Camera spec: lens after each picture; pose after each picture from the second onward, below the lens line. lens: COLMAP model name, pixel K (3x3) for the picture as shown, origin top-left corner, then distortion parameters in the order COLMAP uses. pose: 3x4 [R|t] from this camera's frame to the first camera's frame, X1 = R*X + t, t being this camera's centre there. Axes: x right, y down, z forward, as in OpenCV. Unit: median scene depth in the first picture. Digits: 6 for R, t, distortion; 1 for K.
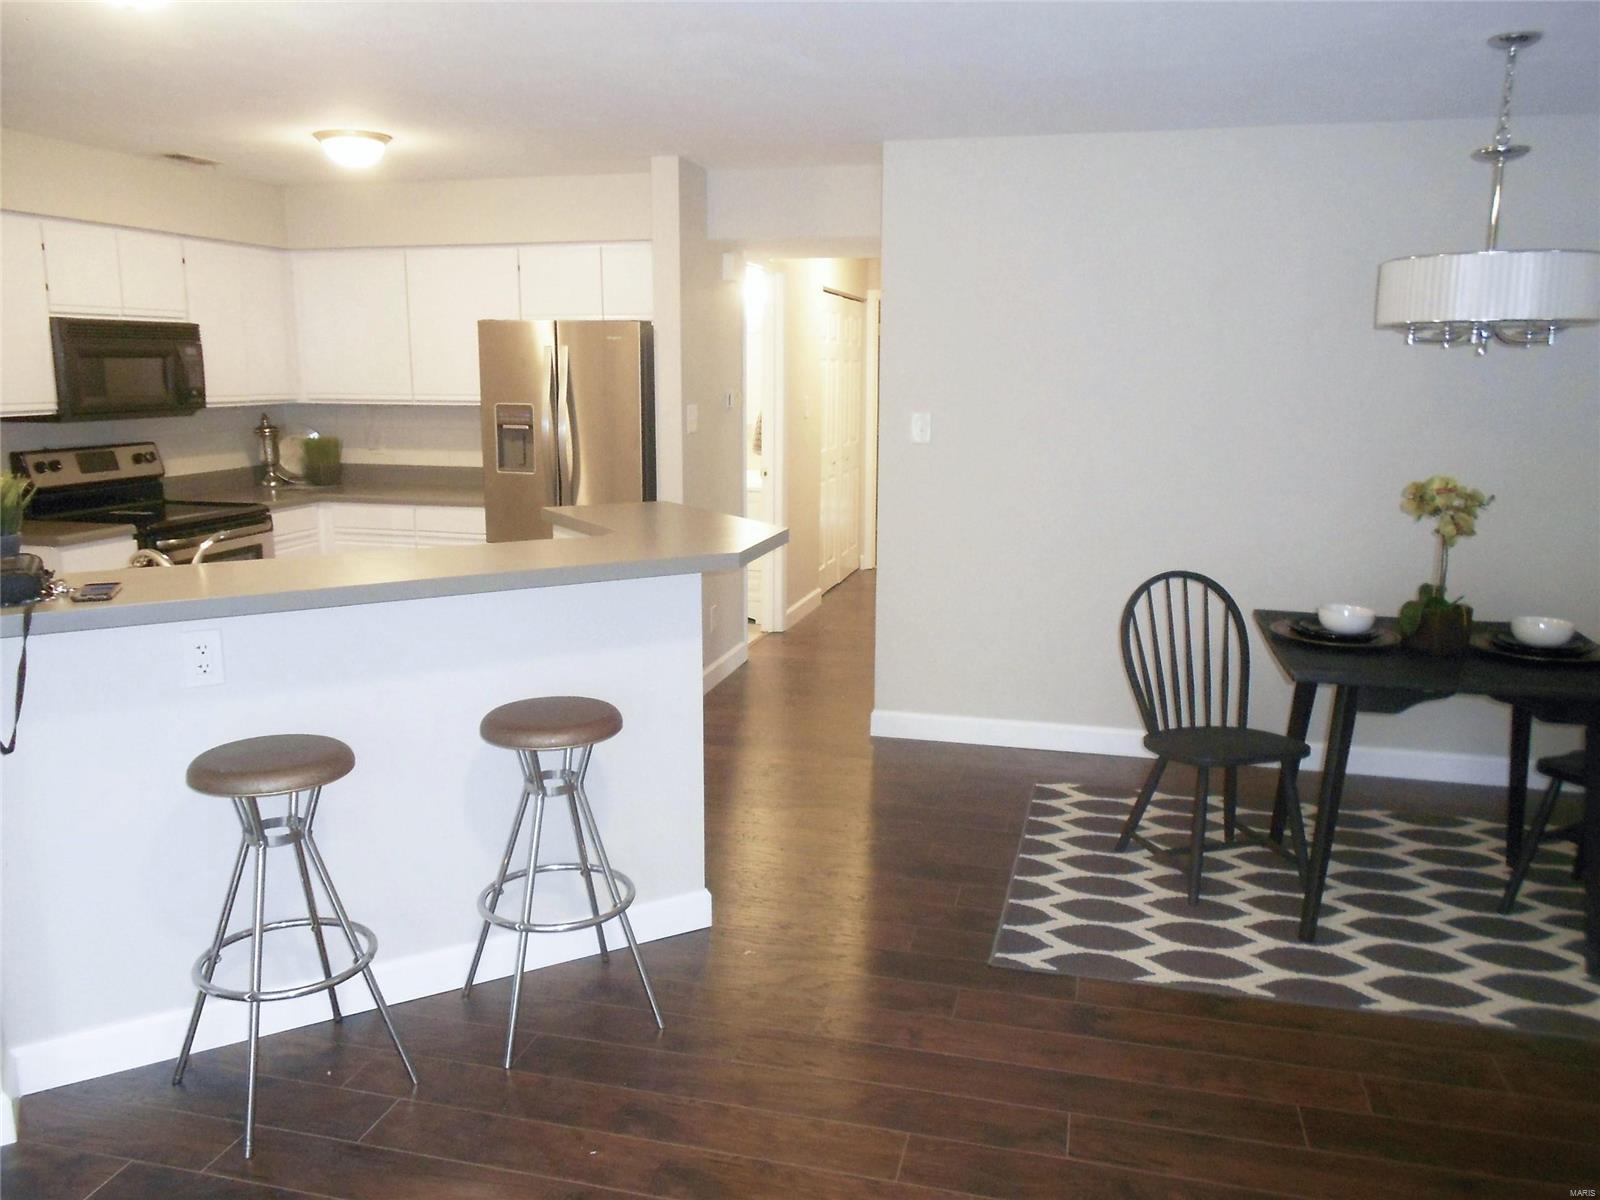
lens RADIAL K [[1276.3, 0, 790.9], [0, 1276.3, 594.9], [0, 0, 1]] dist [-0.001439, 0.005616]
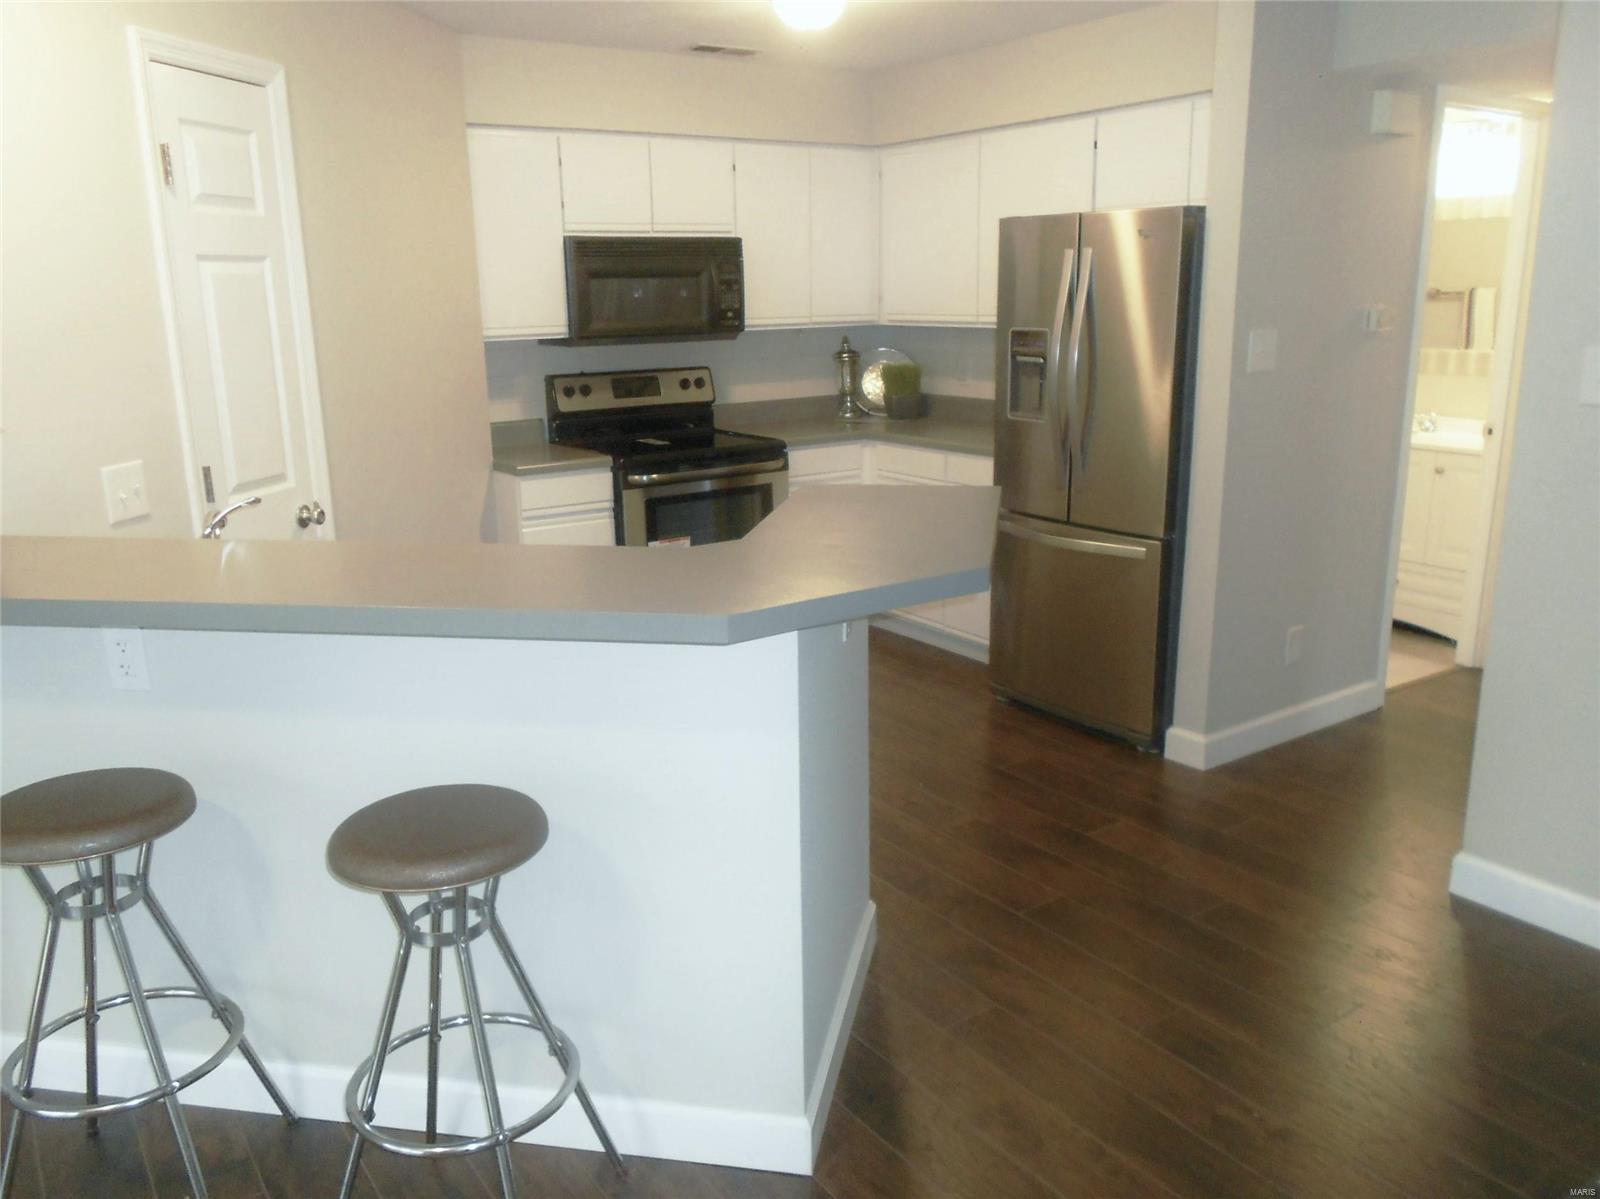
lens RADIAL K [[1252.9, 0, 800.0], [0, 1252.9, 599.5], [0, 0, 1]] dist [0.014144, -0.000675]
pose [[0.757982, 0.142682, -0.636478, 0.175112], [-0.096961, 0.989588, 0.106369, -0.055034], [0.645028, -0.018912, 0.763925, 0.332804]]
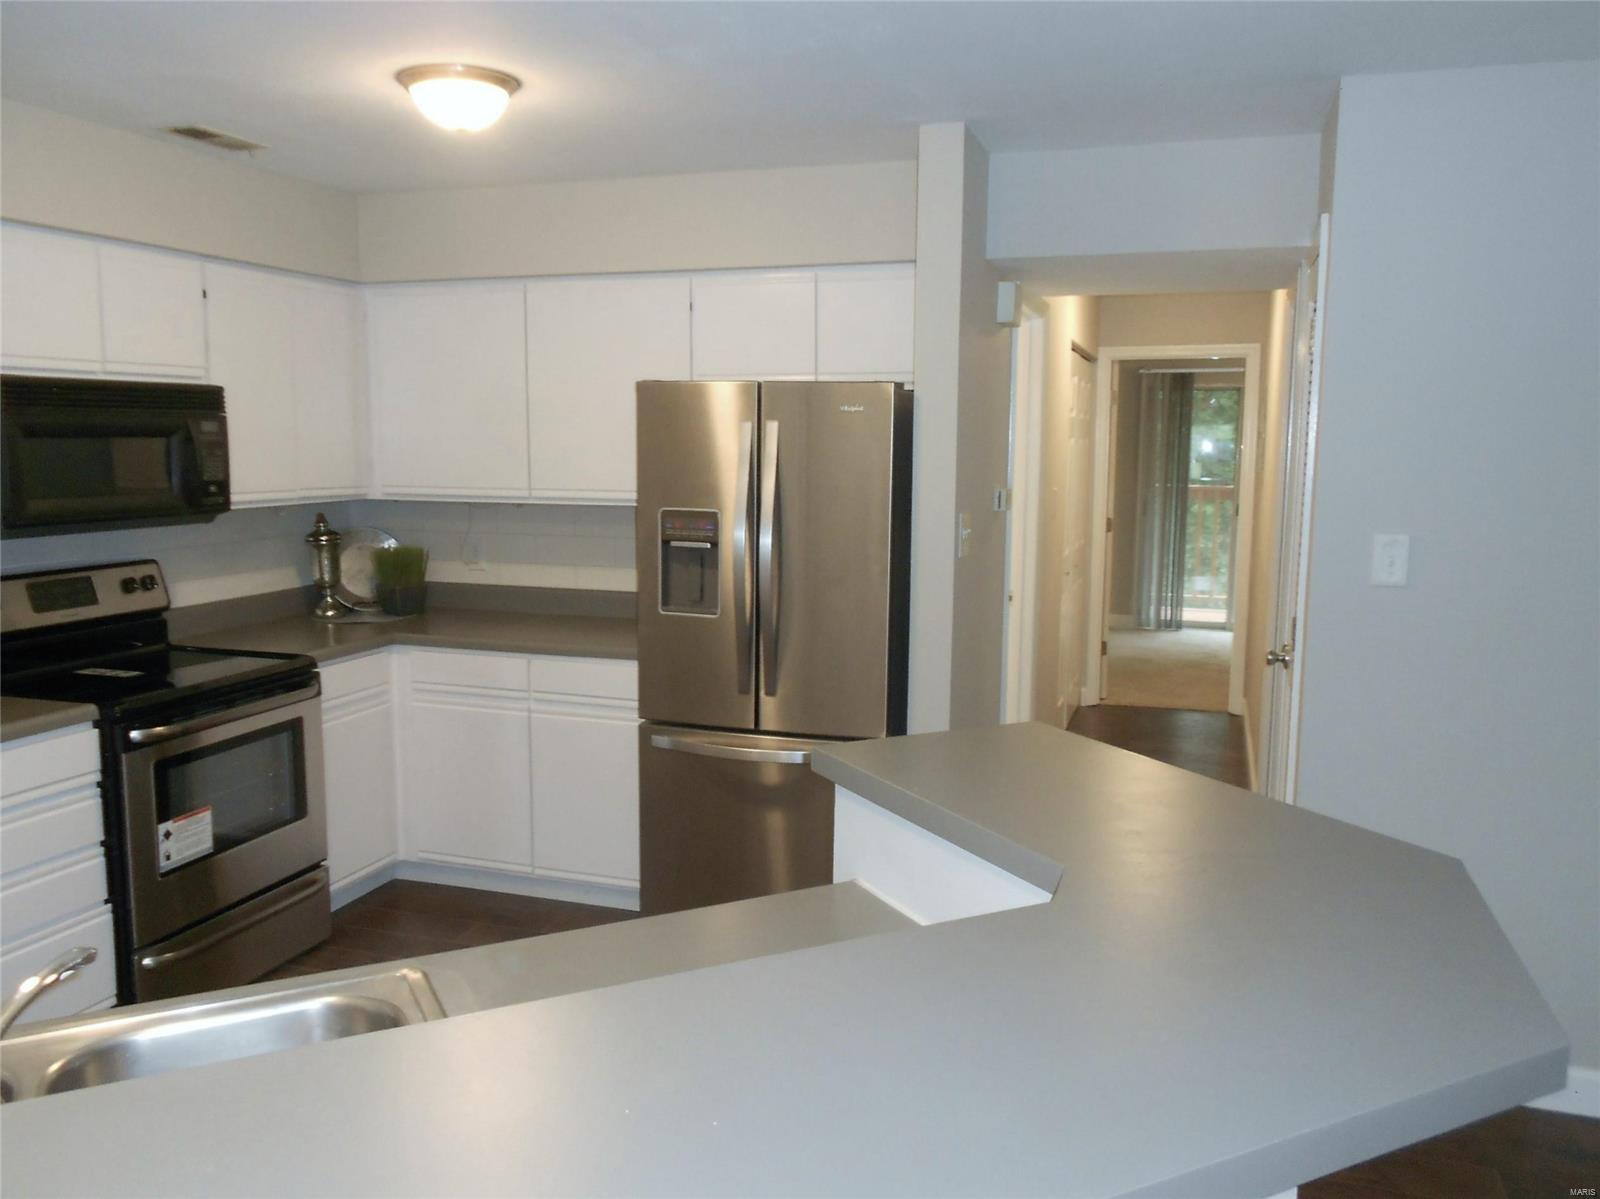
lens RADIAL K [[1294.7, 0, 776.6], [0, 1294.7, 600.4], [0, 0, 1]] dist [0.006520, 0.005440]
pose [[0.997156, 0.012285, -0.074357, -0.121012], [-0.016170, 0.998523, -0.051877, -0.068854], [0.073610, 0.052932, 0.995881, 0.345442]]
